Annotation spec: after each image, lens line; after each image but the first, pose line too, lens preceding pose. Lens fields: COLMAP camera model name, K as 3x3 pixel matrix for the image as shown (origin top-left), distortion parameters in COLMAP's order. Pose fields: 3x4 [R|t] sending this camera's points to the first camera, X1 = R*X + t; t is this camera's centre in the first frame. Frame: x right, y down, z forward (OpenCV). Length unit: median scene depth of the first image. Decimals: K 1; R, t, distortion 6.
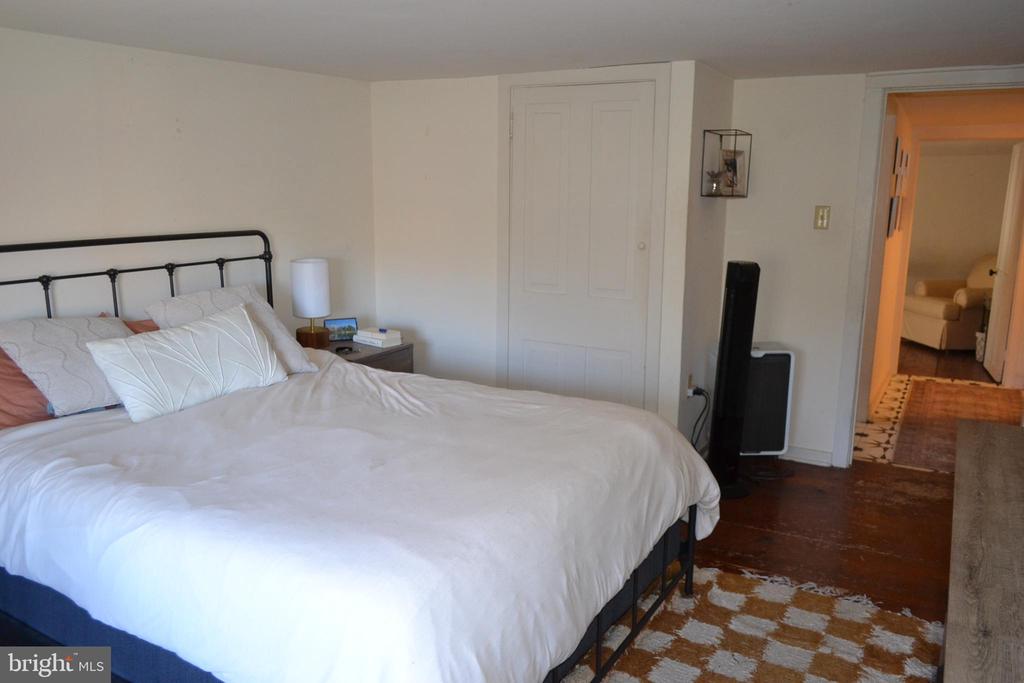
lens RADIAL K [[816.2, 0, 512.0], [0, 816.2, 341.5], [0, 0, 1]] dist [-0.008237, 0.007427]
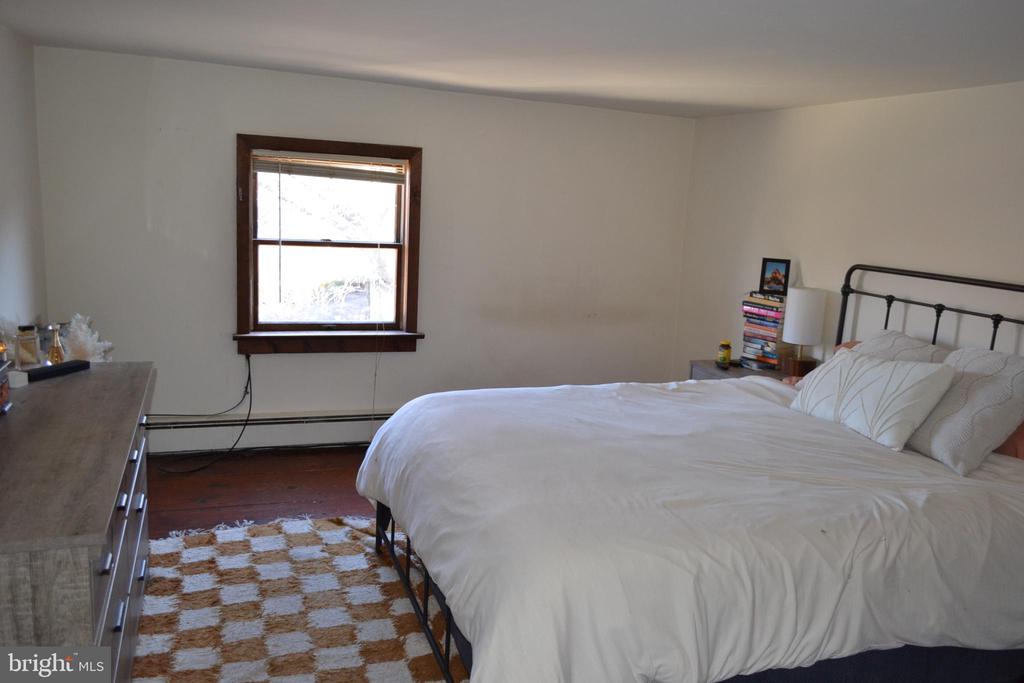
lens RADIAL K [[816.2, 0, 512.0], [0, 816.2, 341.5], [0, 0, 1]] dist [-0.008237, 0.007427]
pose [[-0.652492, 0.088730, -0.752583, 0.740527], [-0.204600, 0.935612, 0.287698, -0.267199], [0.729653, 0.341699, -0.592325, 1.429589]]
